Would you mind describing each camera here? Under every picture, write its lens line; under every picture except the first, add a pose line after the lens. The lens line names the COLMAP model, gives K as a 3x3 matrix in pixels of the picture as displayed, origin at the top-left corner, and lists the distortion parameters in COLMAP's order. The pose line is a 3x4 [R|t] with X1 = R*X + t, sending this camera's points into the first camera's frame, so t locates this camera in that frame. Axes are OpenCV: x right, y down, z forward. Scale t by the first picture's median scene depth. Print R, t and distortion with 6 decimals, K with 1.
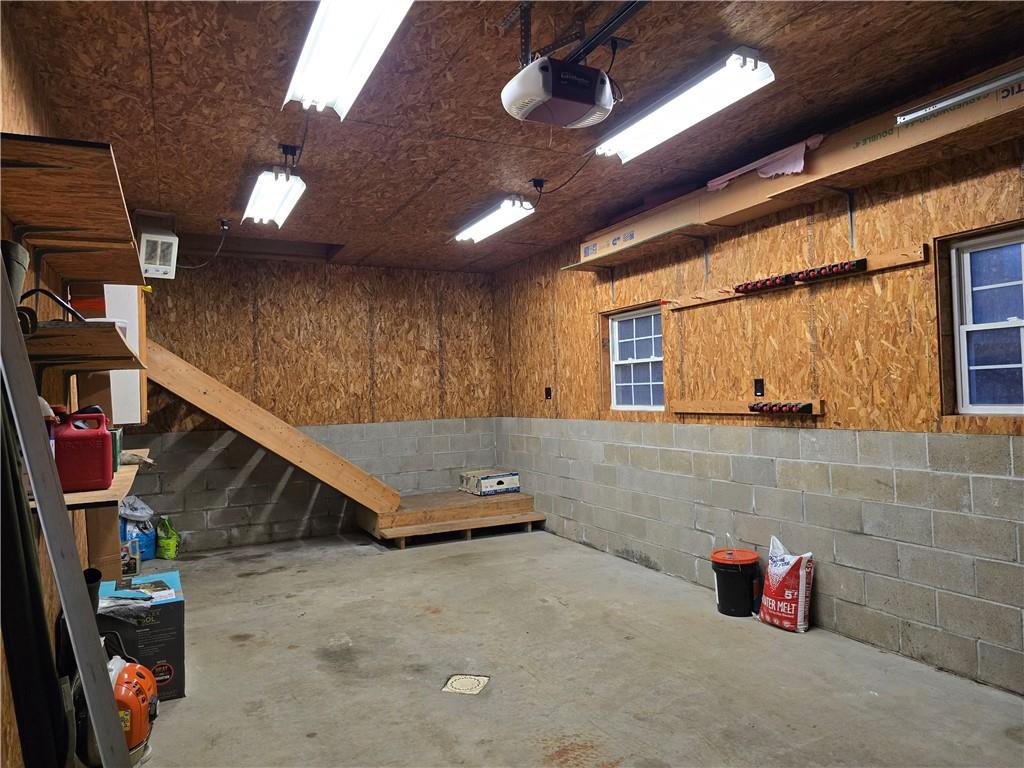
lens RADIAL K [[703.3, 0, 515.4], [0, 703.3, 382.0], [0, 0, 1]] dist [0.024263, -0.009316]
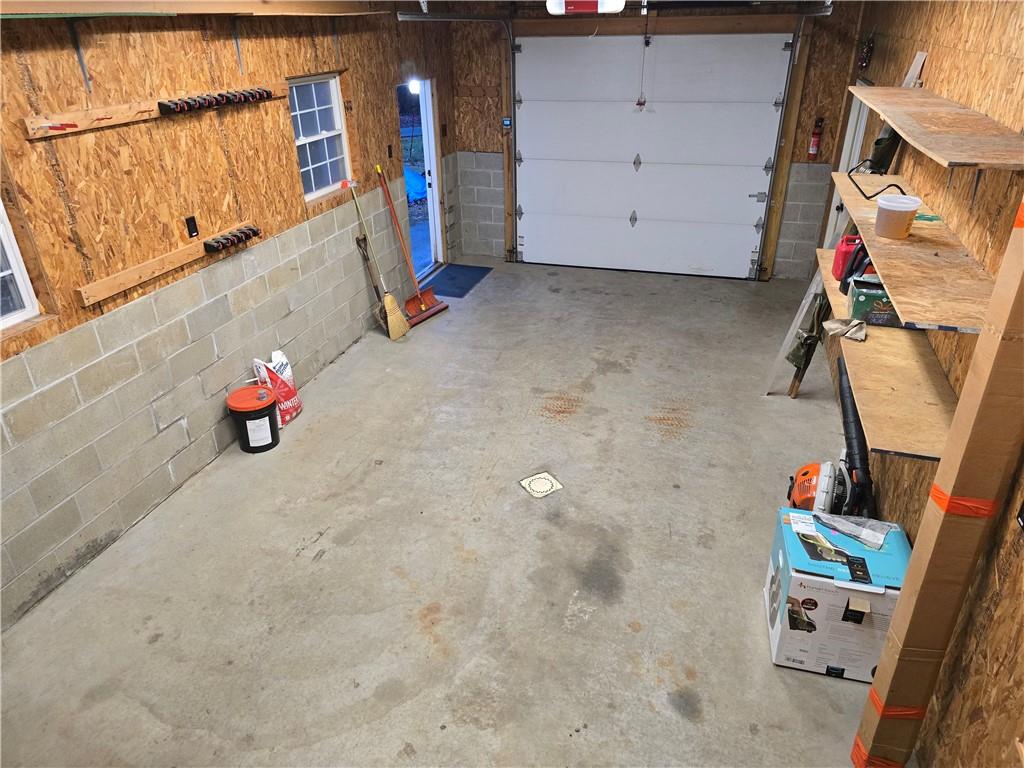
lens RADIAL K [[703.3, 0, 516.3], [0, 703.3, 388.8], [0, 0, 1]] dist [0.024263, -0.009316]
pose [[-0.744611, -0.274361, 0.608507, -0.617322], [0.023445, 0.900310, 0.434617, -0.205014], [-0.667087, 0.337887, -0.663948, 1.512070]]
